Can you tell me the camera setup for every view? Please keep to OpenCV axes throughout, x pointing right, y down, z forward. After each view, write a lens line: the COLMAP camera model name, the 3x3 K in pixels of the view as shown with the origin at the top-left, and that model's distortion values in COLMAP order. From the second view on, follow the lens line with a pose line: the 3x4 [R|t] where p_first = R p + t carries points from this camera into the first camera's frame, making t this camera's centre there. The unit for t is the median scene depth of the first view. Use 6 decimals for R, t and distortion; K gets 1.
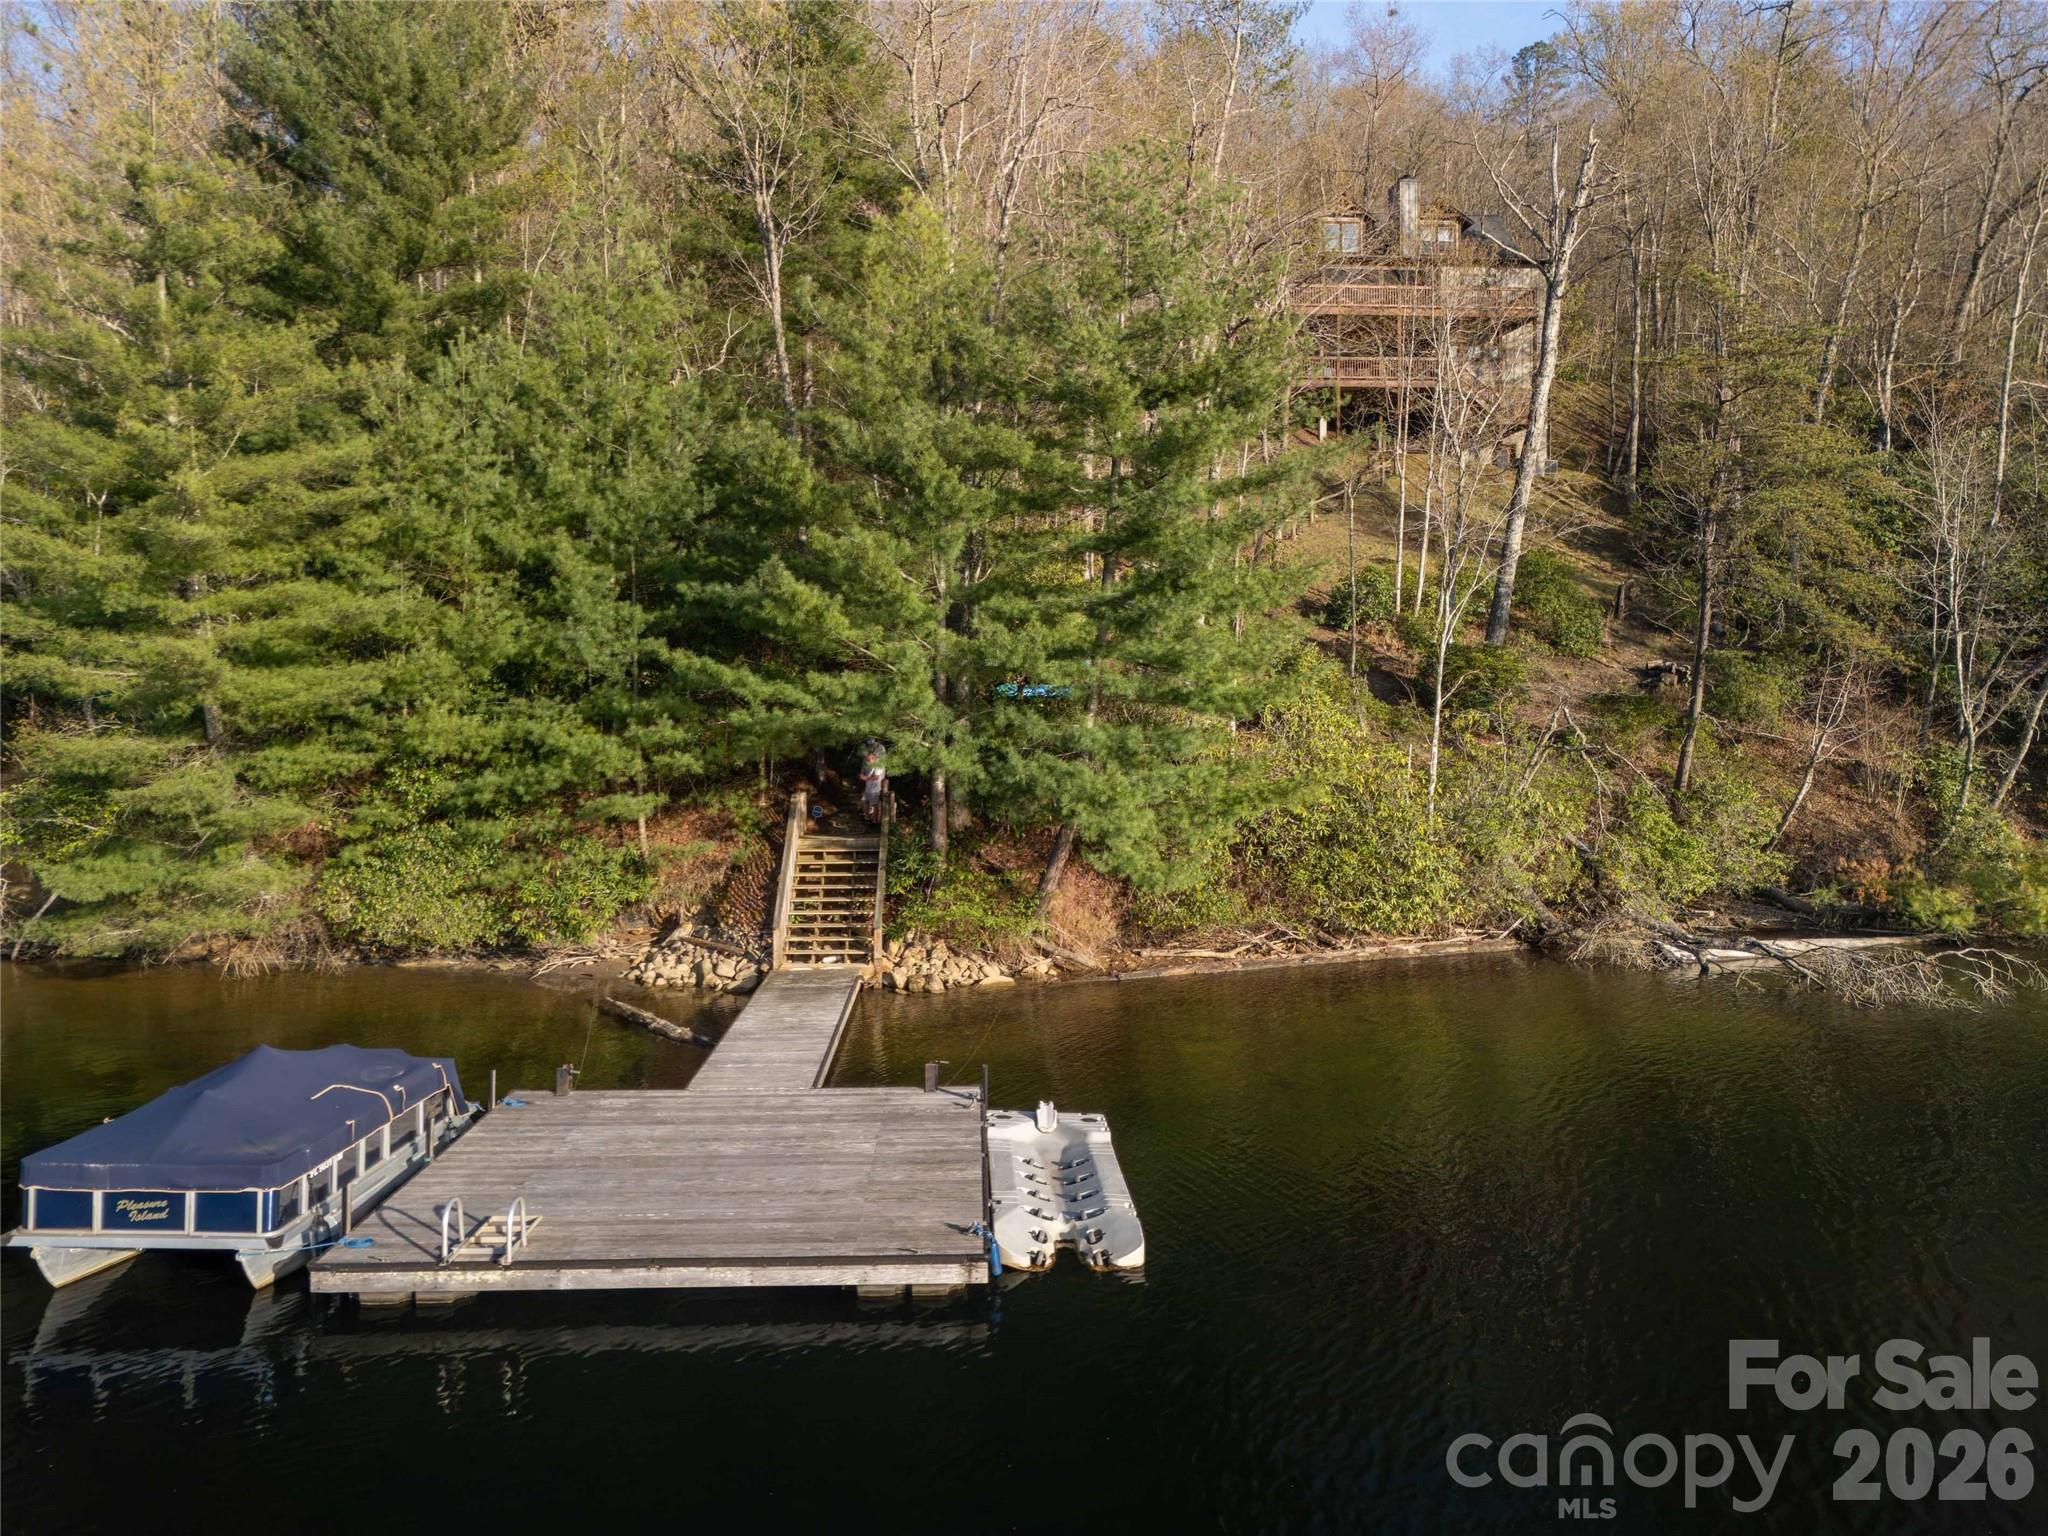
lens RADIAL K [[1404.9, 0, 982.3], [0, 1404.9, 764.9], [0, 0, 1]] dist [0.069359, -0.000044]
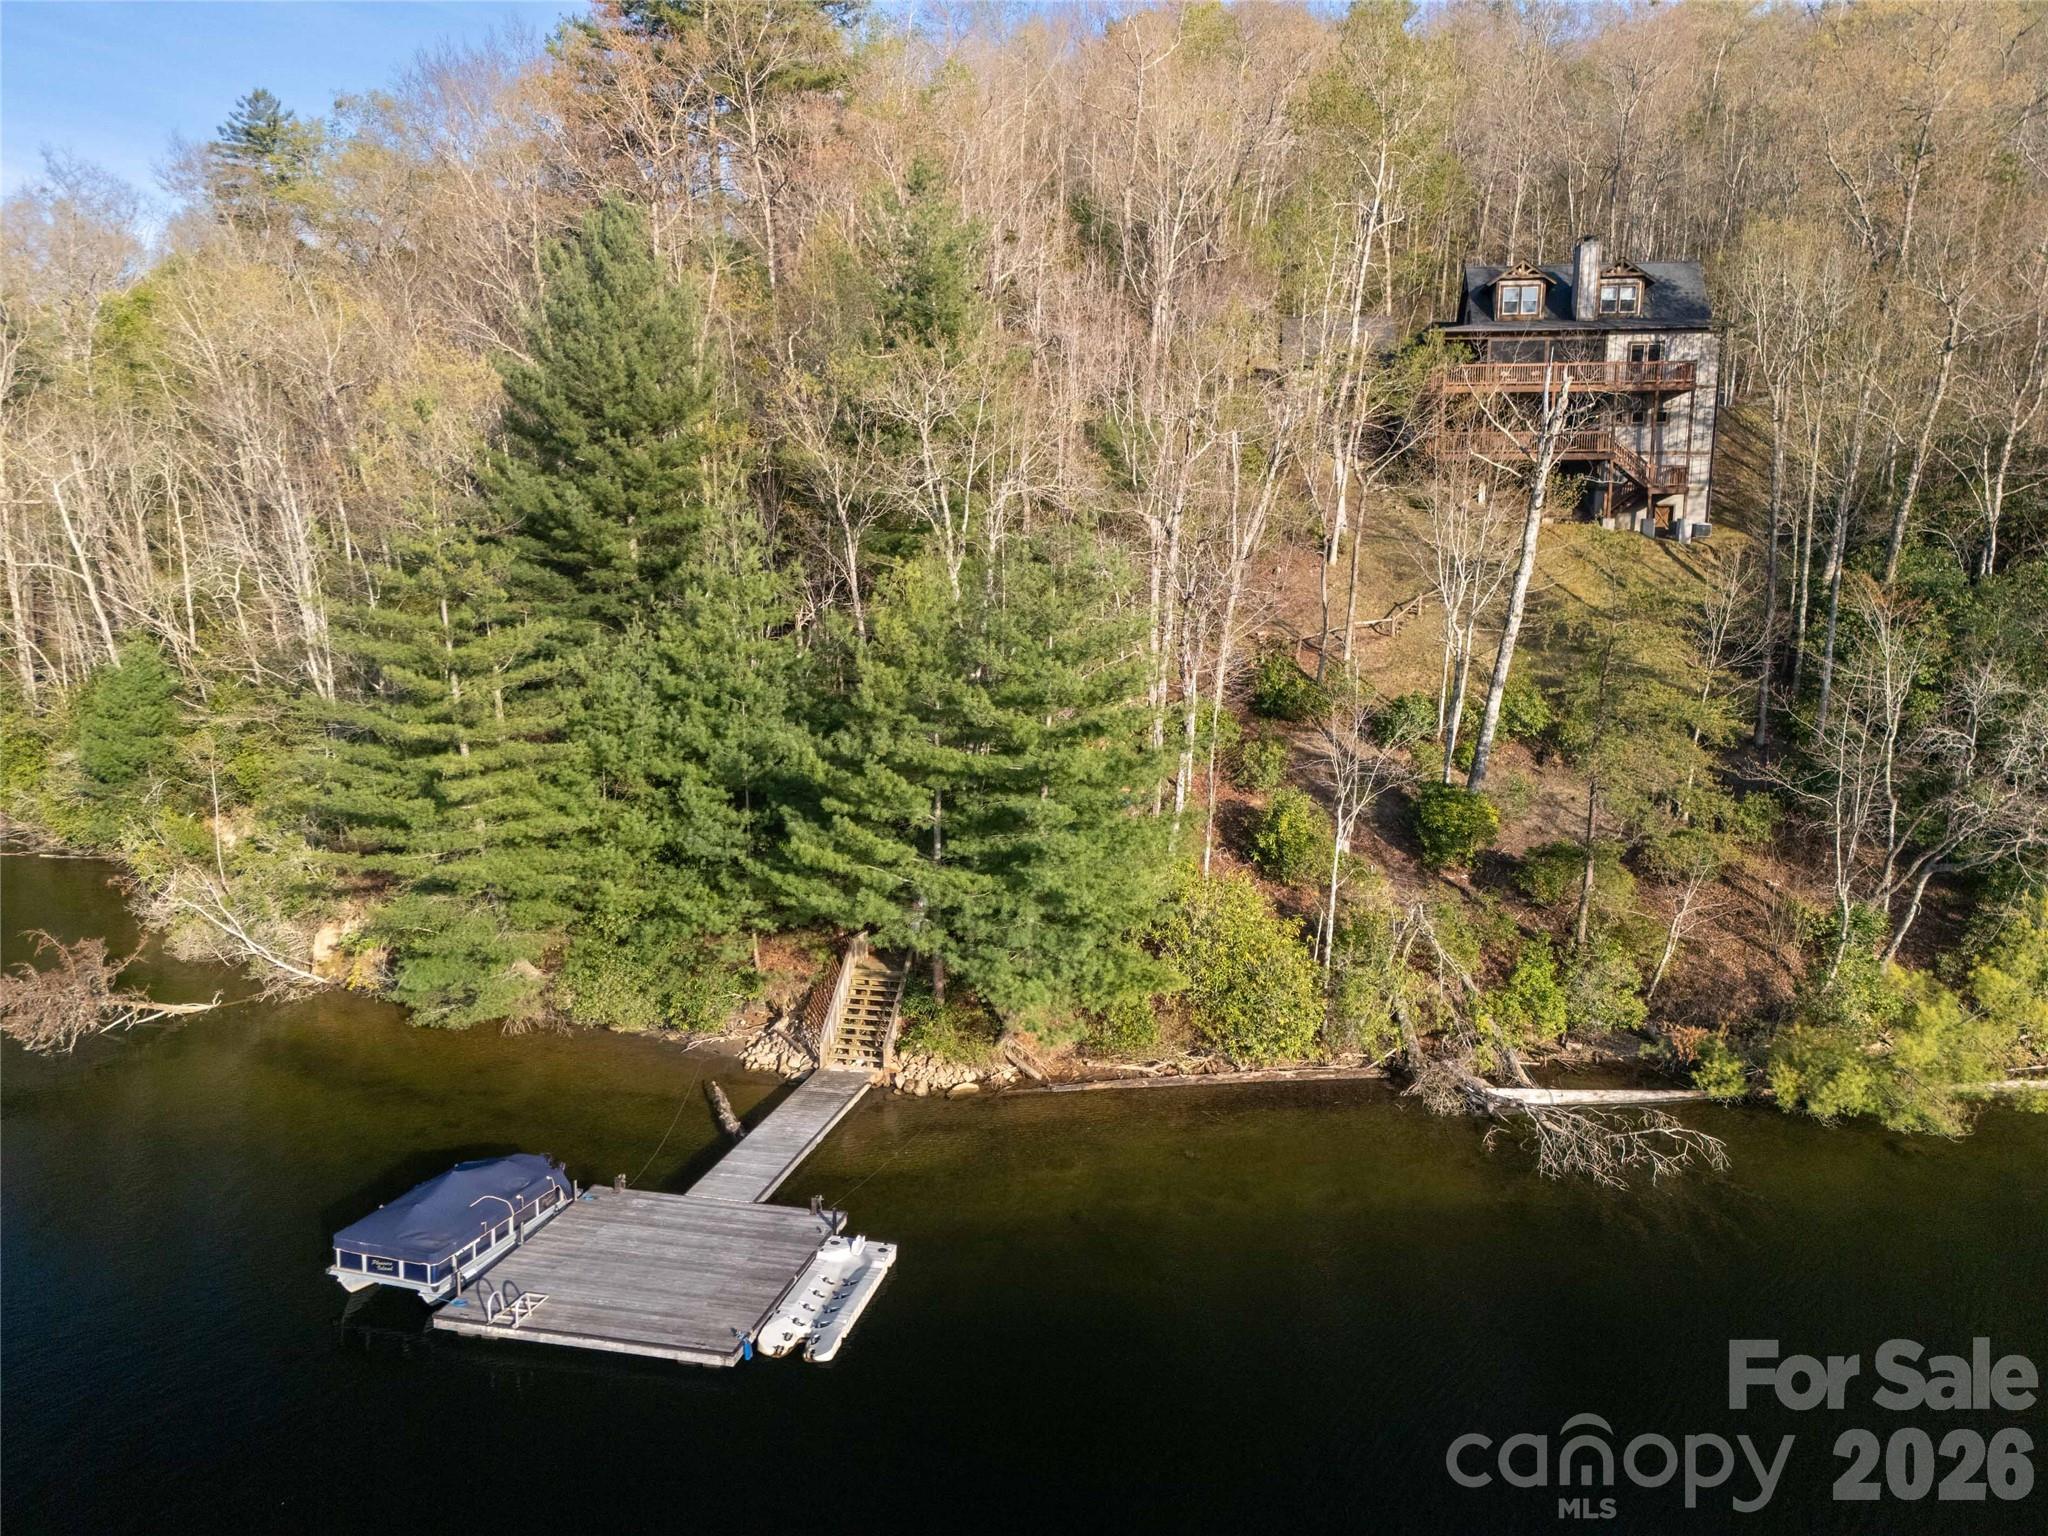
lens RADIAL K [[1431.3, 0, 1031.1], [0, 1431.3, 775.9], [0, 0, 1]] dist [0.033813, -0.002788]
pose [[0.968716, 0.041925, -0.244606, 0.619101], [-0.012873, 0.992789, 0.119179, -0.501738], [0.247839, -0.112302, 0.962270, -0.535098]]
